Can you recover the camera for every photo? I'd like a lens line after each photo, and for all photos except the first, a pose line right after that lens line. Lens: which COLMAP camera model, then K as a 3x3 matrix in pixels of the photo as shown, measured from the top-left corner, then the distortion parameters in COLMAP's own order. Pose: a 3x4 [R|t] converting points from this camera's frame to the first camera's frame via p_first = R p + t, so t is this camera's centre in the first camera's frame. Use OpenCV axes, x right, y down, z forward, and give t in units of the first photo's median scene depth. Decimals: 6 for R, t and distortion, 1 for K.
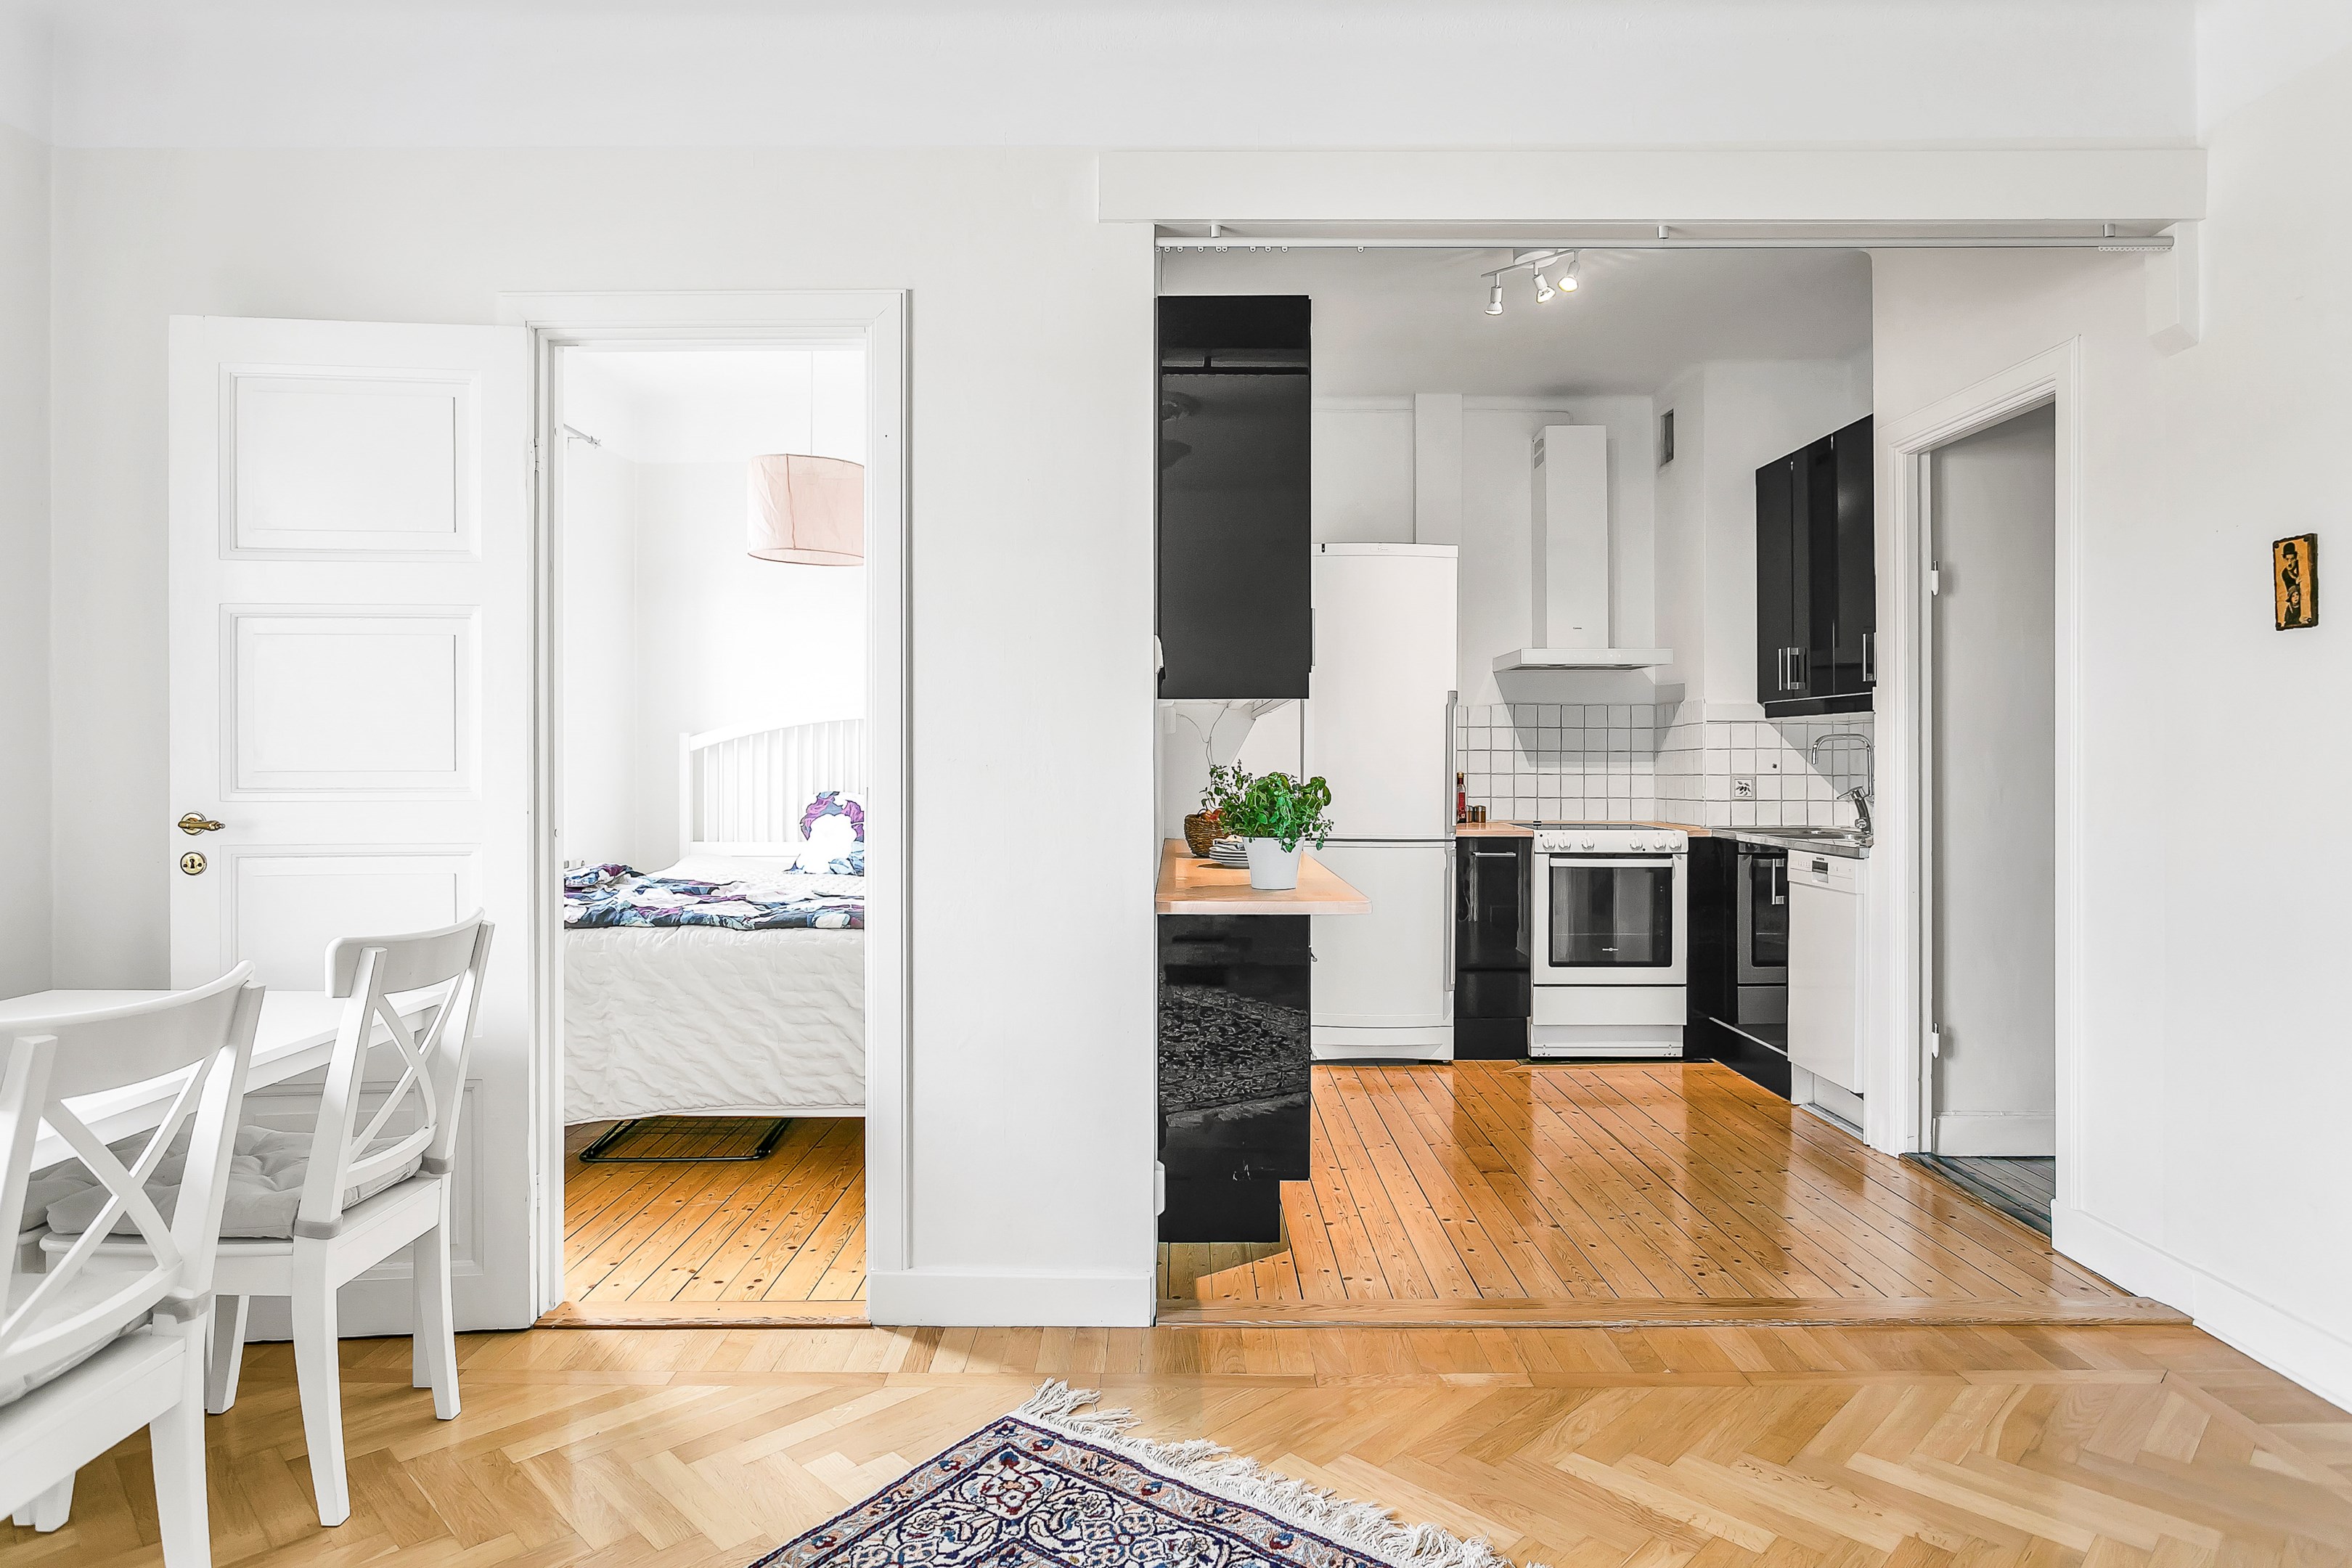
lens RADIAL K [[1320.8, 0, 1143.8], [0, 1320.8, 767.5], [0, 0, 1]] dist [-0.007937, -0.001369]
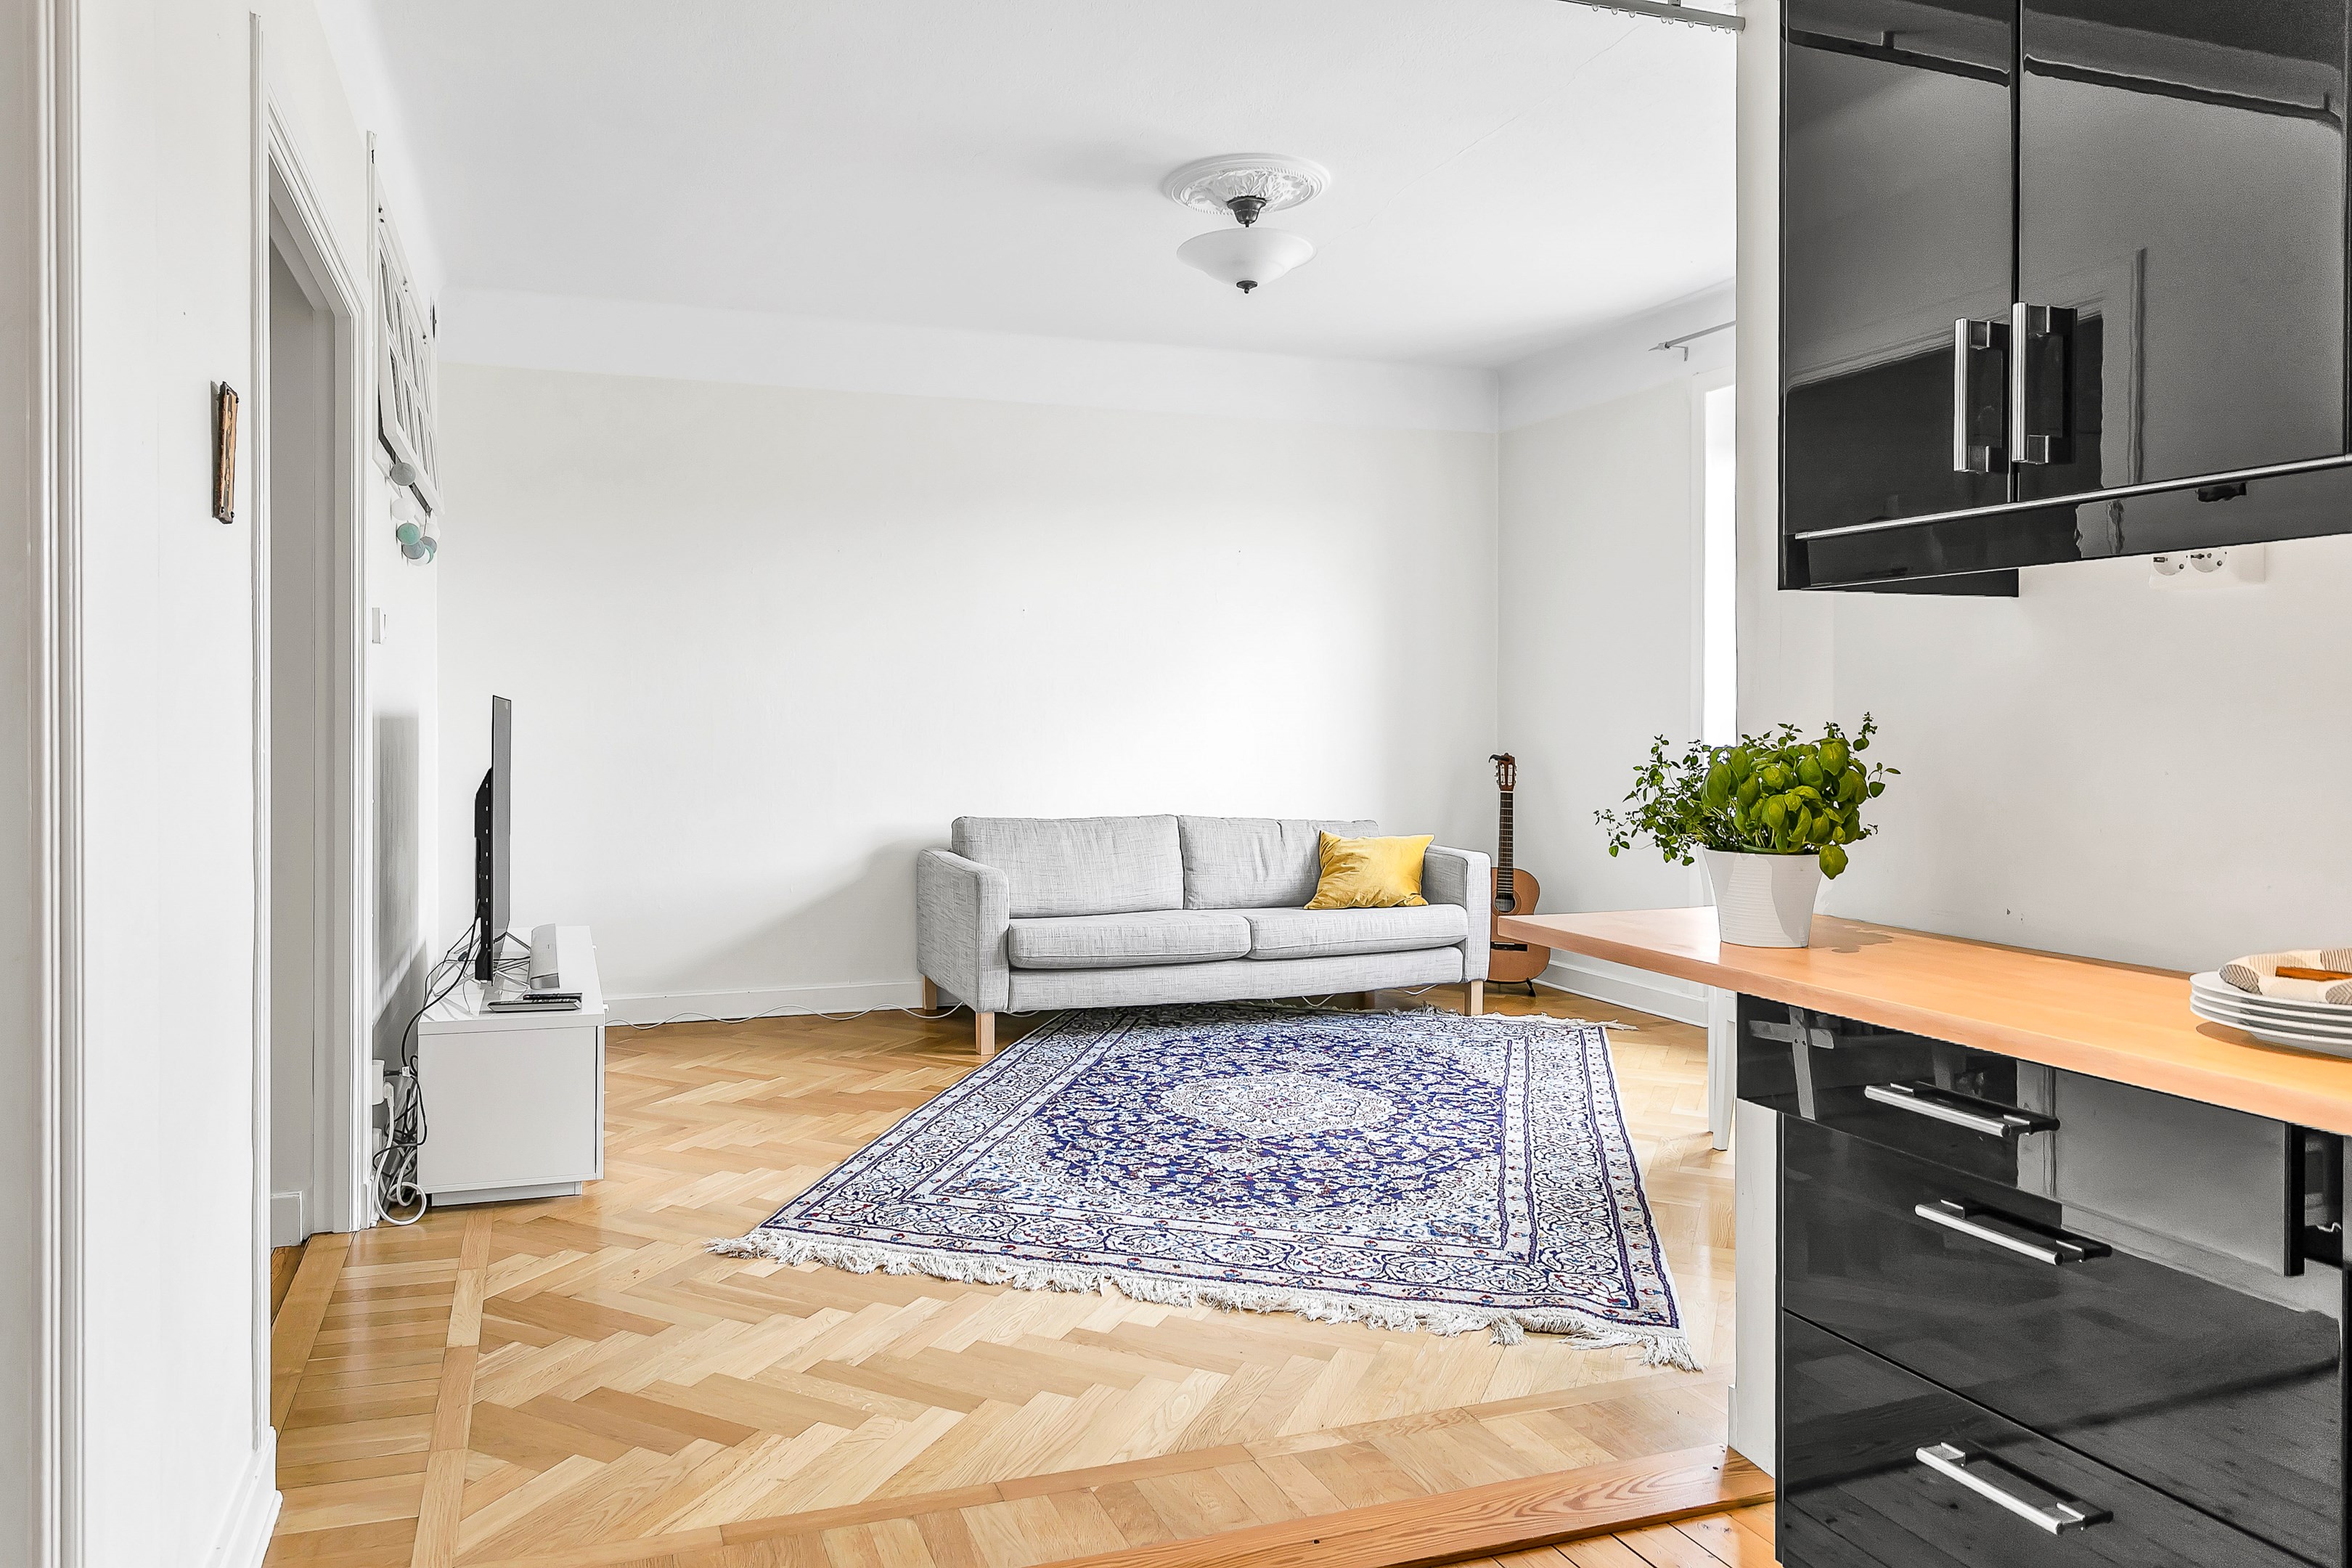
lens RADIAL K [[1486.0, 0, 1033.1], [0, 1486.0, 720.2], [0, 0, 1]] dist [-0.004022, 0.000748]
pose [[-0.947647, 0.001530, -0.319318, 0.474407], [-0.000779, 0.999974, 0.007105, -0.002125], [0.319320, 0.006982, -0.947621, 1.213127]]
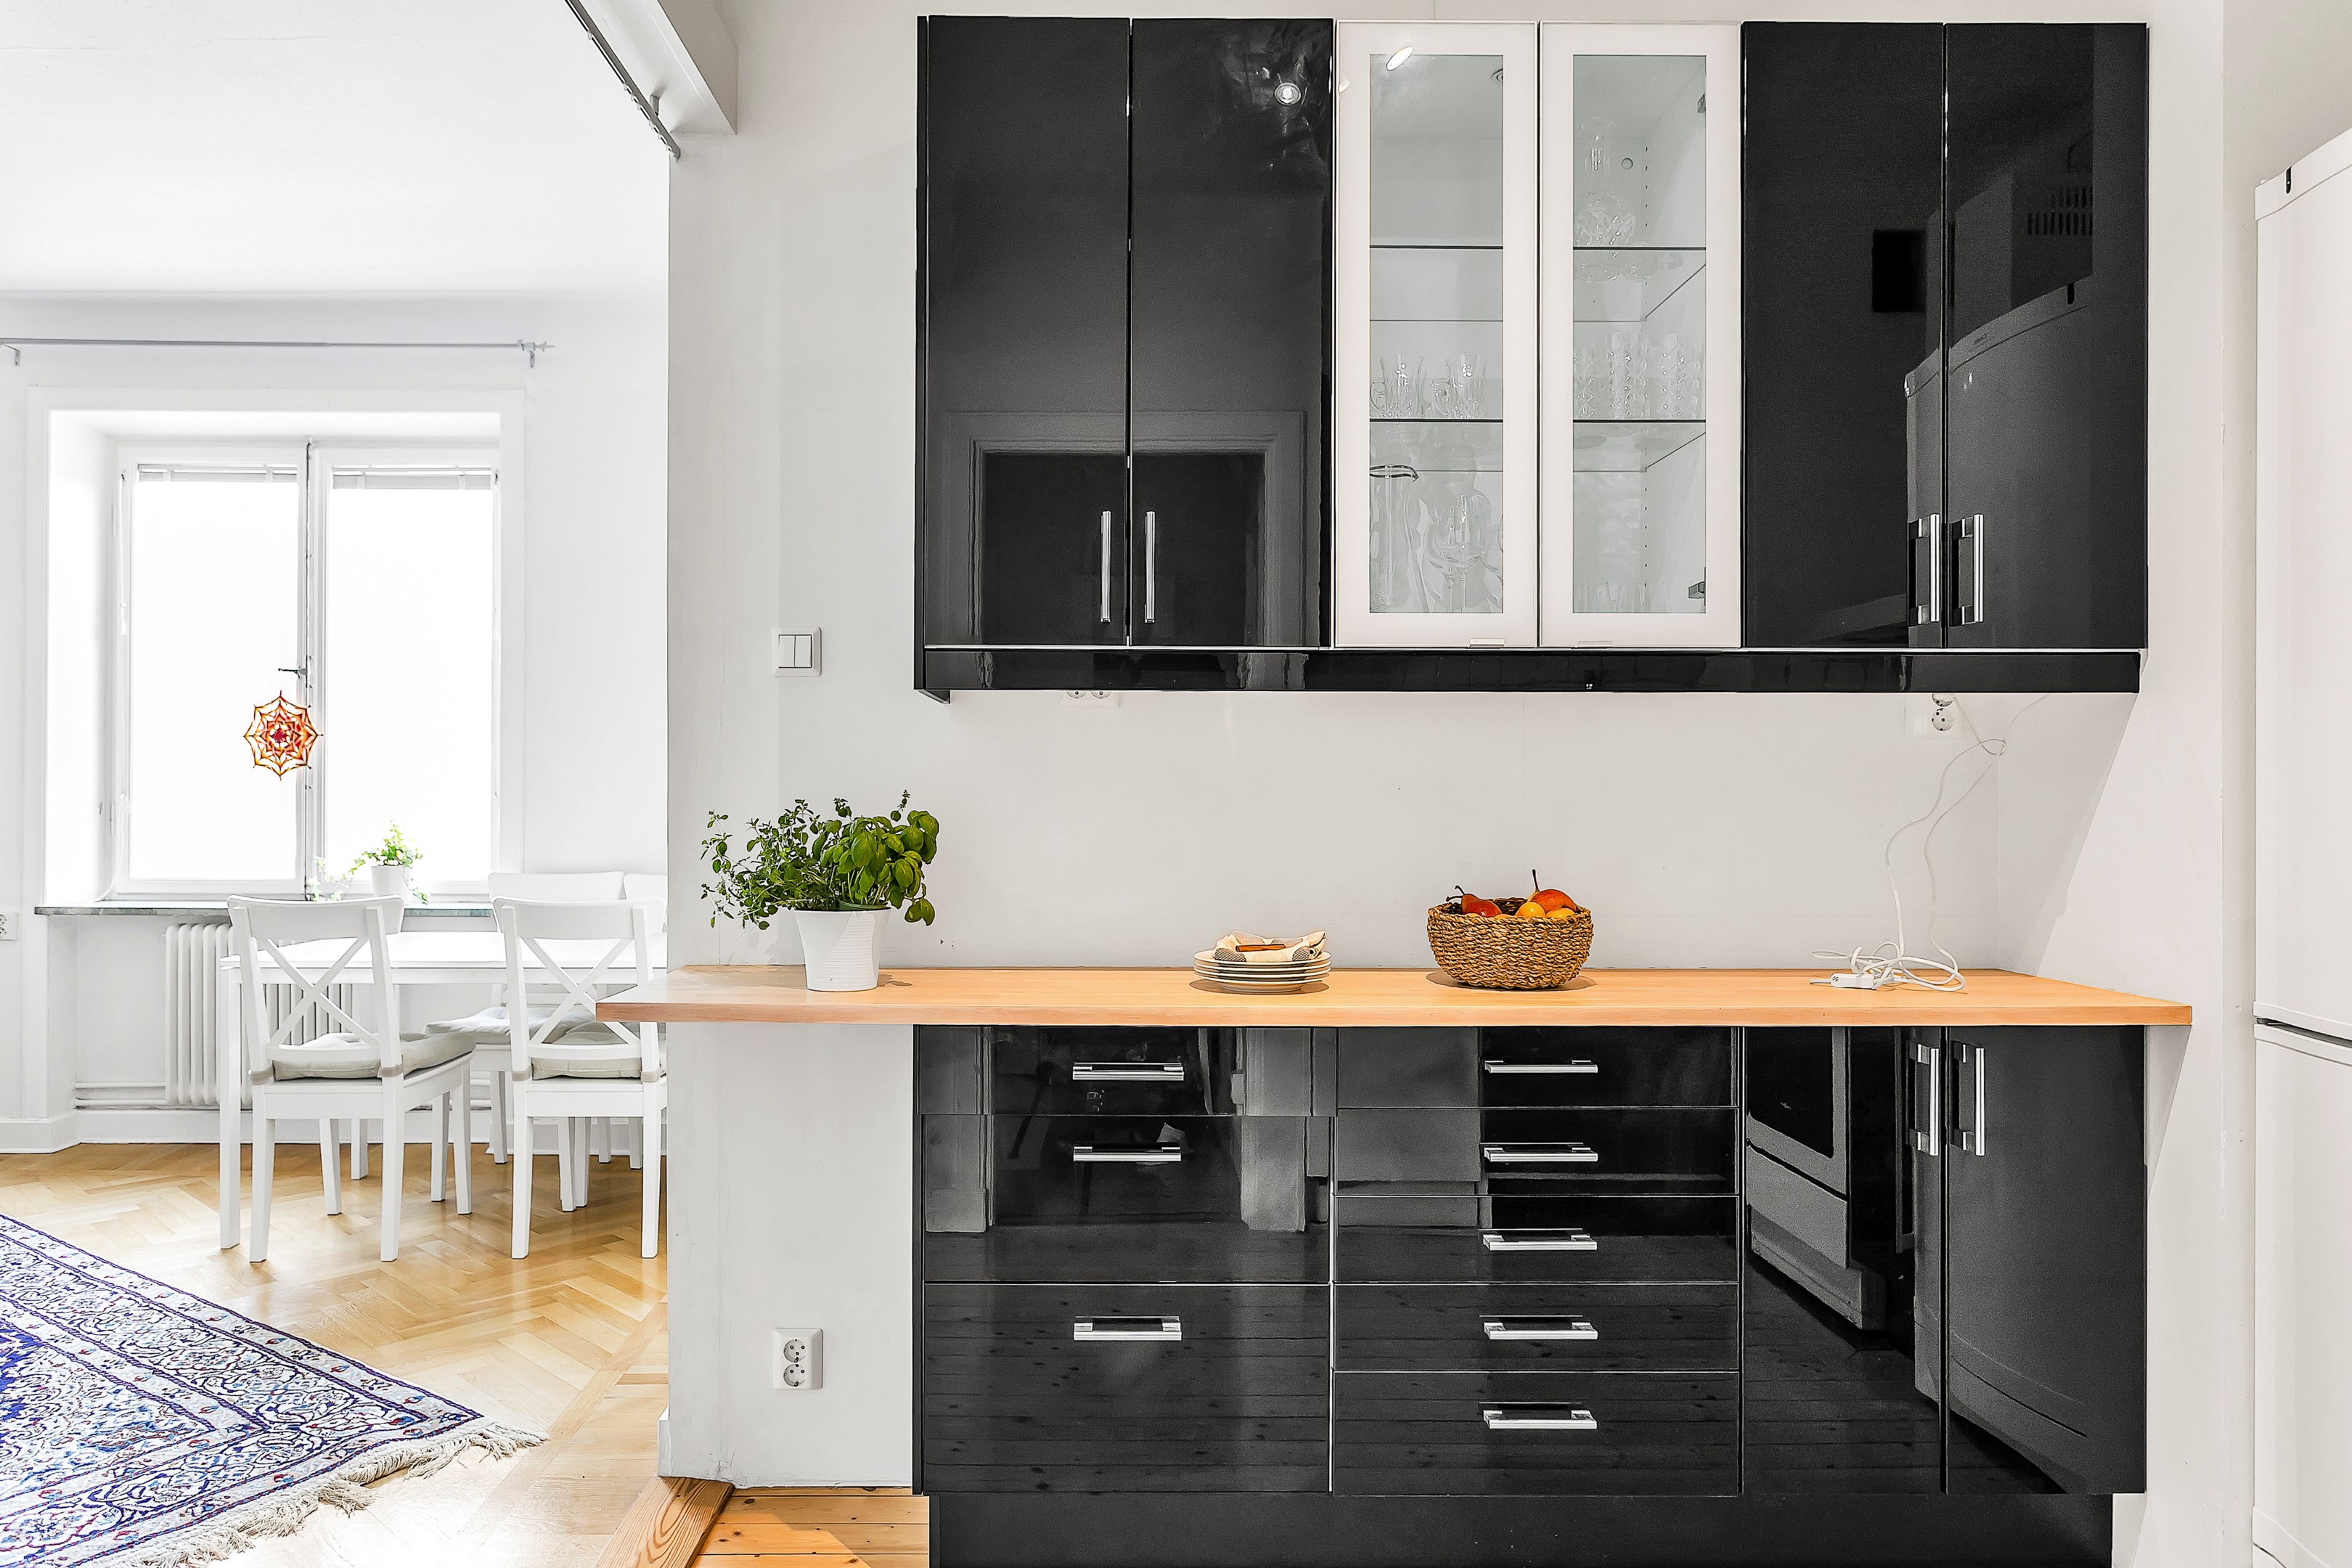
lens RADIAL K [[1532.0, 0, 1117.4], [0, 1532.0, 784.1], [0, 0, 1]] dist [-0.005311, 0.000270]
pose [[0.016715, -0.004559, -0.999850, 0.686560], [-0.008554, 0.999952, -0.004703, -0.001957], [0.999824, 0.008631, 0.016675, 0.912521]]
